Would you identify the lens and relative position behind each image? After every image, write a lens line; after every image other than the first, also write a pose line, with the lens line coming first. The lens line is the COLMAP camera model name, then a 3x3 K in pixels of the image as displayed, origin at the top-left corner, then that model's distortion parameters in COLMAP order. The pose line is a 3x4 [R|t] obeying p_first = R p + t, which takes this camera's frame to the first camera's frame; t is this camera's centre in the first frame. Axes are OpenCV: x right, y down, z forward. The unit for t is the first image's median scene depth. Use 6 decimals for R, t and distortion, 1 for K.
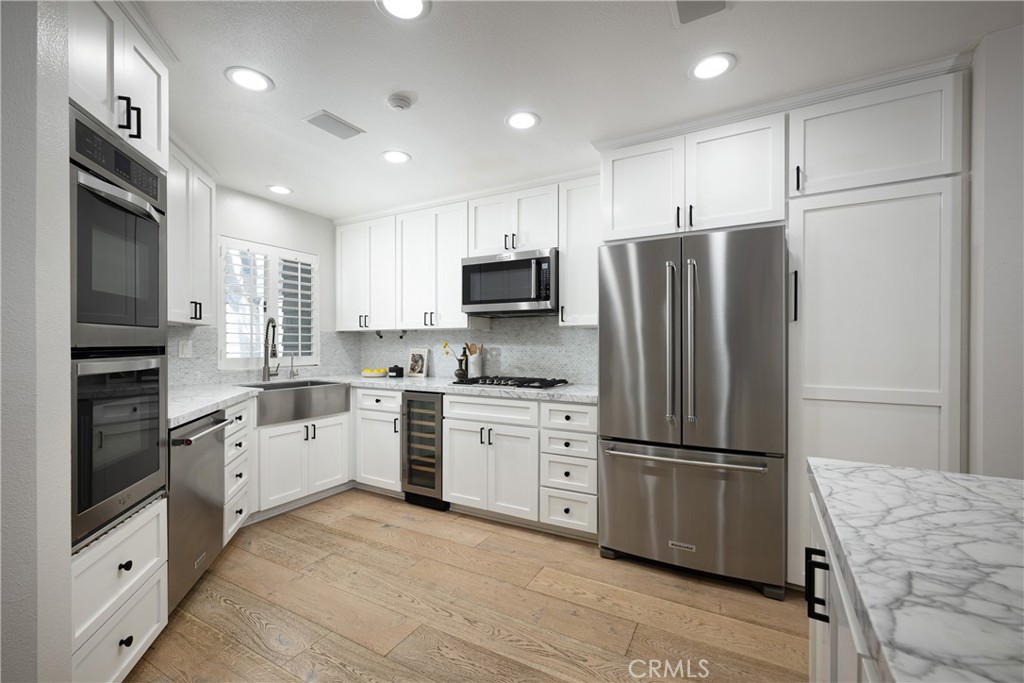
lens RADIAL K [[445.4, 0, 503.3], [0, 445.4, 343.5], [0, 0, 1]] dist [-0.003906, -0.000222]
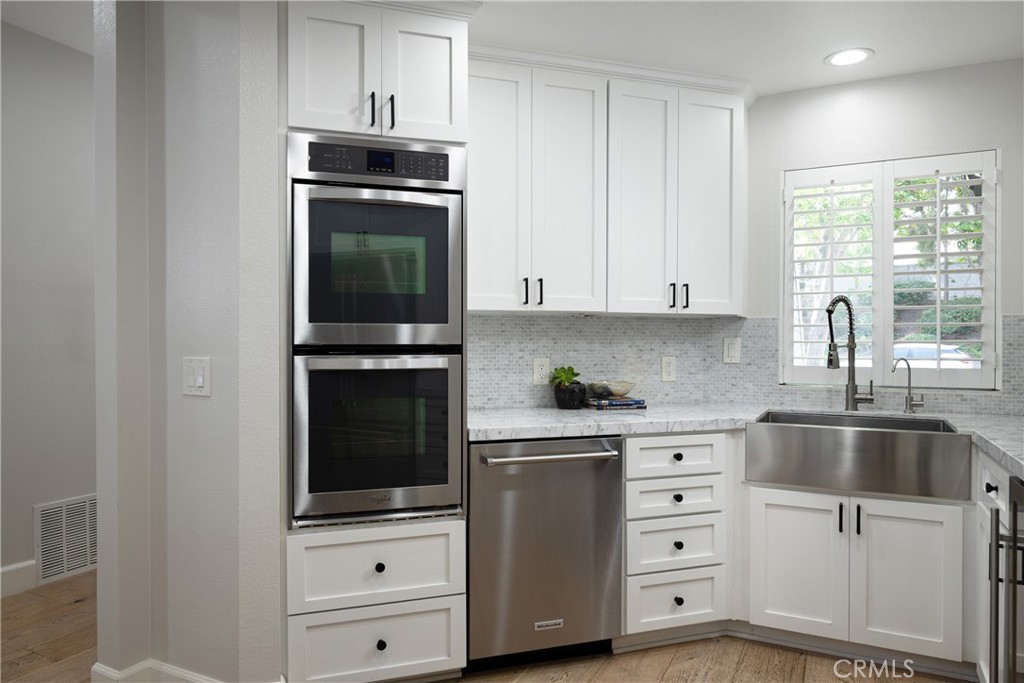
lens RADIAL K [[699.2, 0, 512.3], [0, 699.2, 341.1], [0, 0, 1]] dist [-0.005548, 0.000051]
pose [[0.043338, 0.003960, -0.999053, 0.363215], [-0.004660, 0.999982, 0.003762, -0.003709], [0.999050, 0.004493, 0.043356, 0.622040]]
